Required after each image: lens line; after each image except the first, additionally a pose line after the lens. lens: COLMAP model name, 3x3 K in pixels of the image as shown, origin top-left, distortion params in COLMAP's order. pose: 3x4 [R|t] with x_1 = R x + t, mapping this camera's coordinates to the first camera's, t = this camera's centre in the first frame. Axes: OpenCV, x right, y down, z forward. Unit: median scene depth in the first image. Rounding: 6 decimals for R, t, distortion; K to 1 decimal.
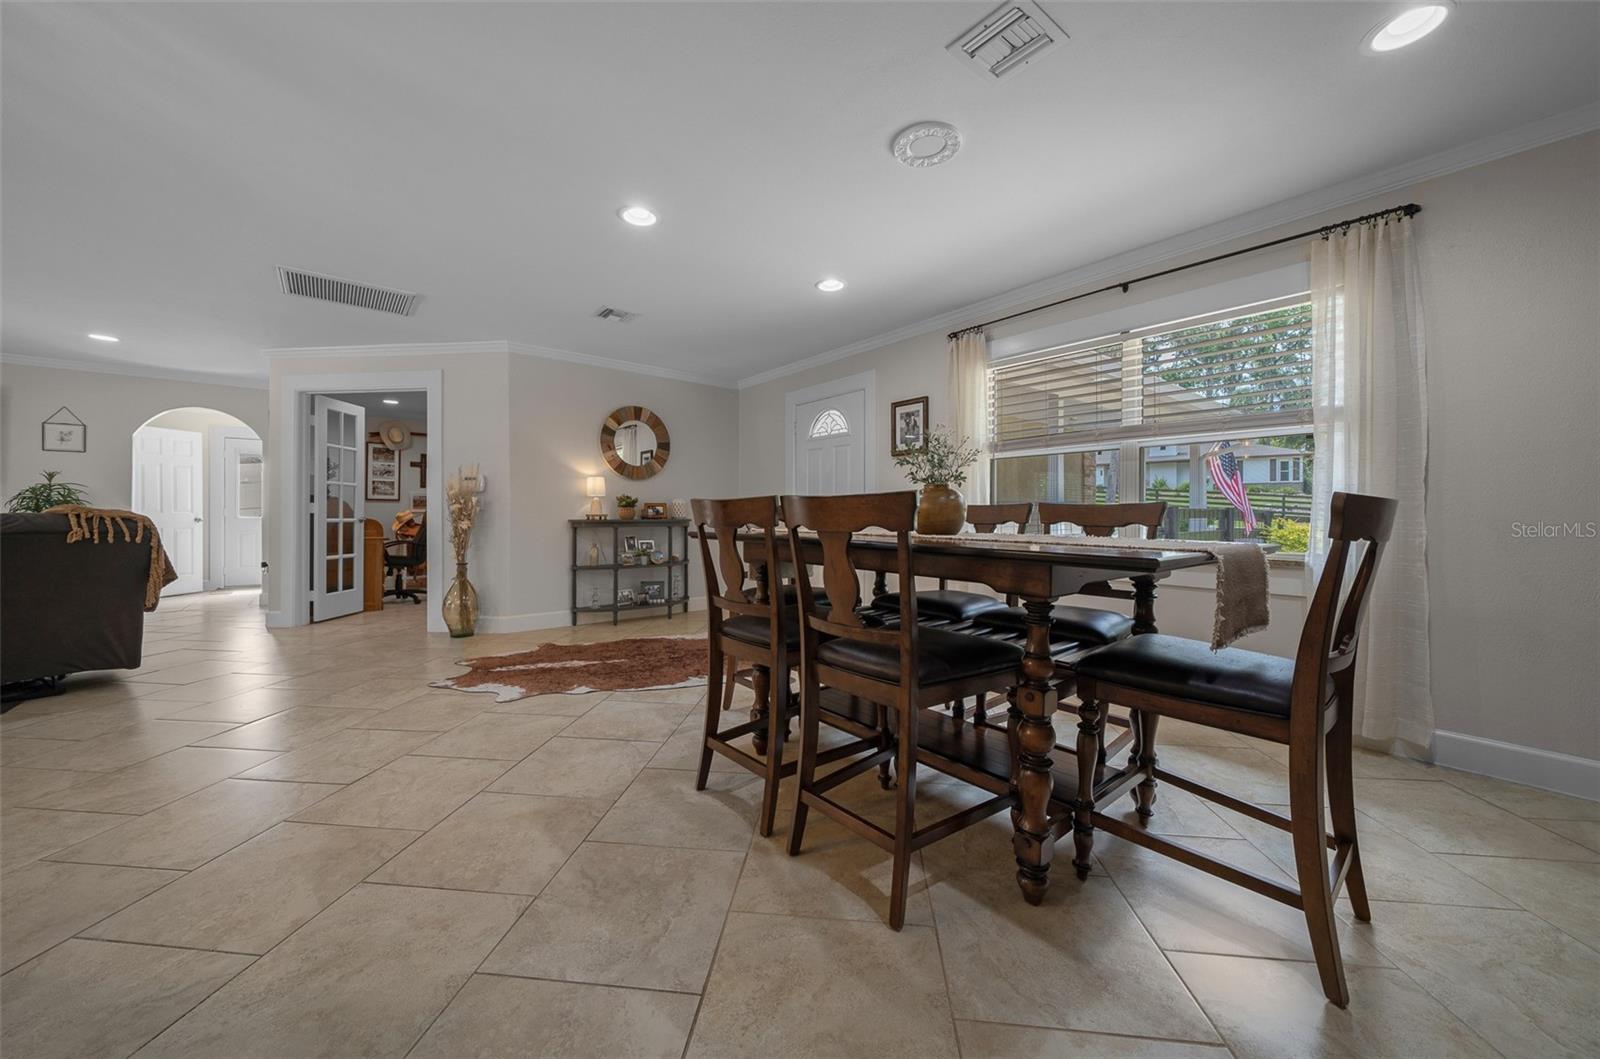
lens RADIAL K [[559.5, 0, 776.4], [0, 559.5, 513.7], [0, 0, 1]] dist [-0.006044, 0.000042]
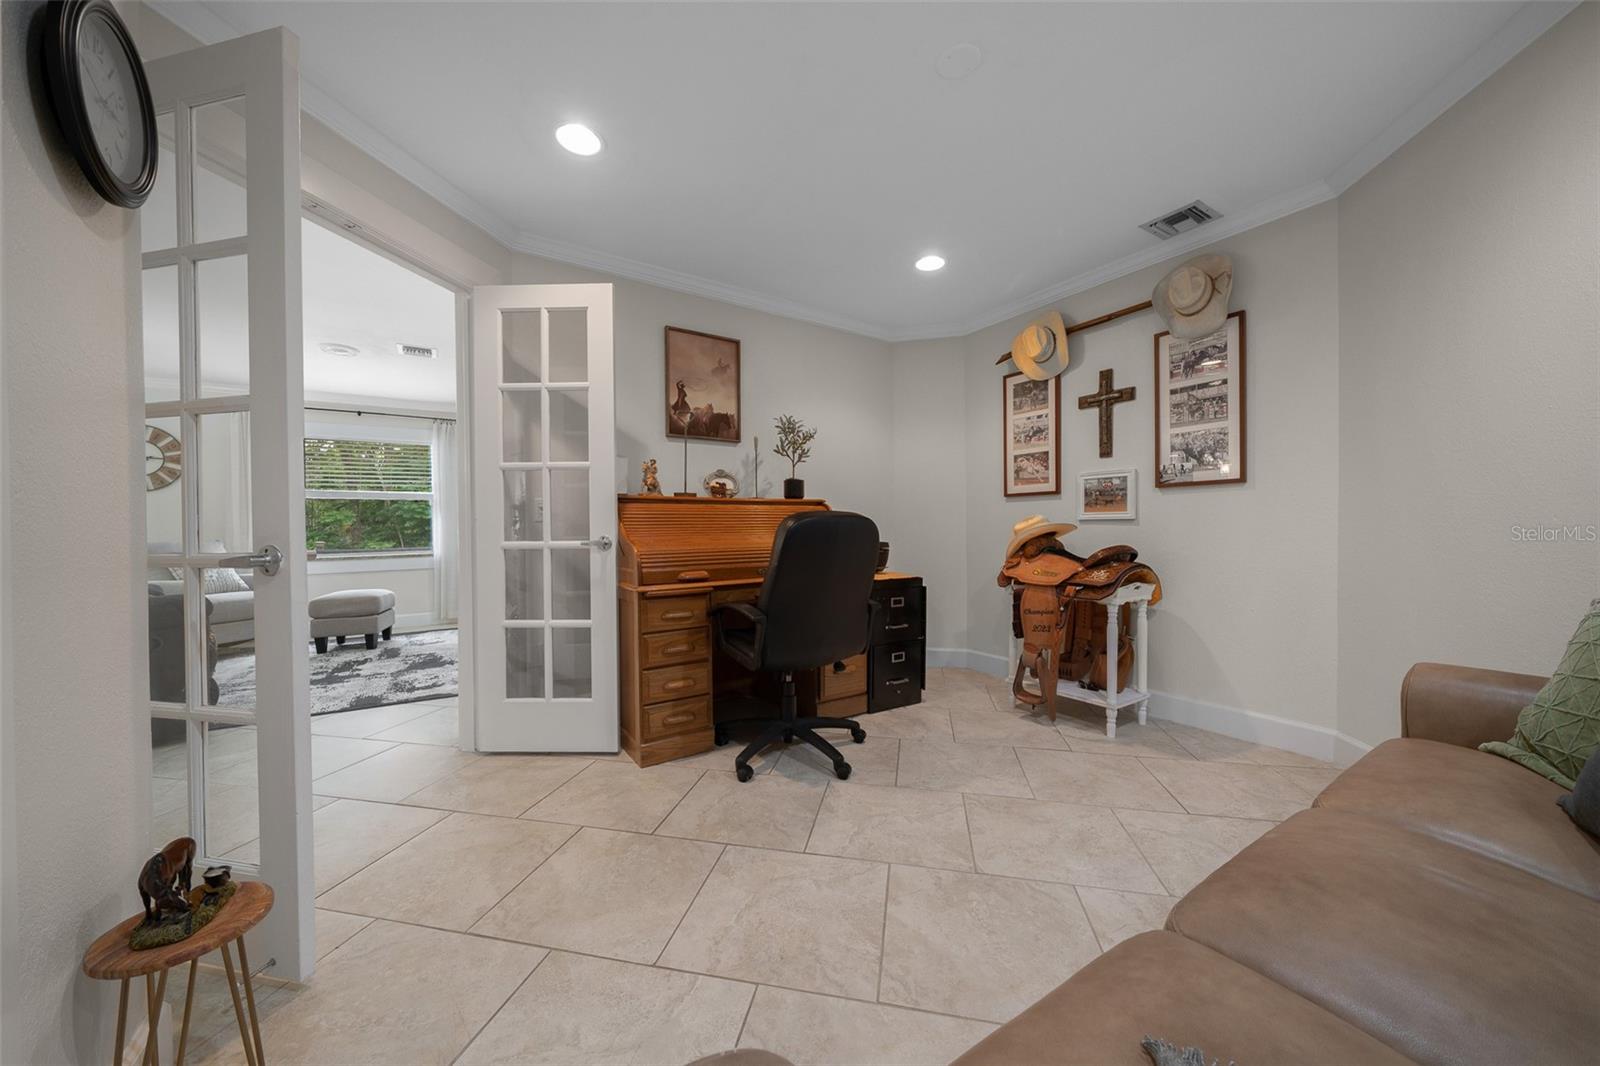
lens RADIAL K [[559.5, 0, 802.1], [0, 559.5, 531.6], [0, 0, 1]] dist [-0.006044, 0.000042]
pose [[-0.100845, 0.003447, -0.994896, -0.231231], [0.015930, 0.999871, 0.001850, 0.001762], [0.994775, -0.015662, -0.100887, 0.861803]]
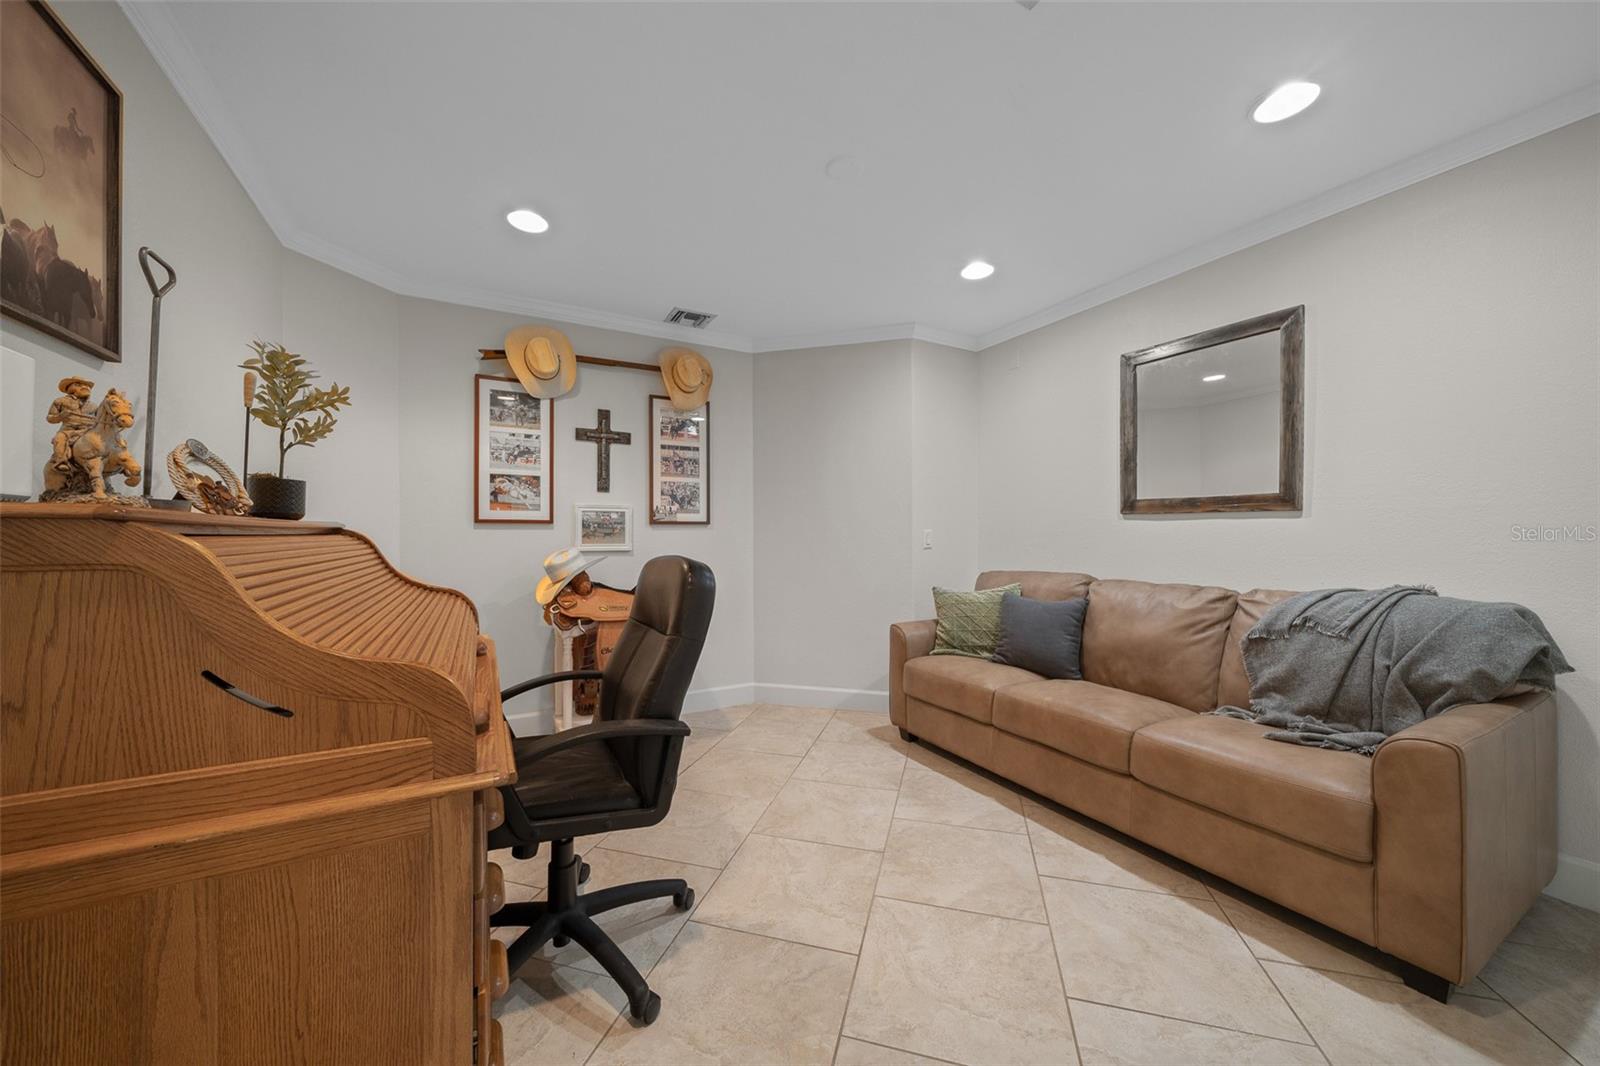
lens RADIAL K [[559.5, 0, 792.1], [0, 559.5, 530.6], [0, 0, 1]] dist [-0.006044, 0.000042]
pose [[0.984364, -0.004353, -0.176094, -0.440532], [0.004539, 0.999989, 0.000653, -0.018129], [0.176089, -0.001442, 0.984373, 0.642917]]
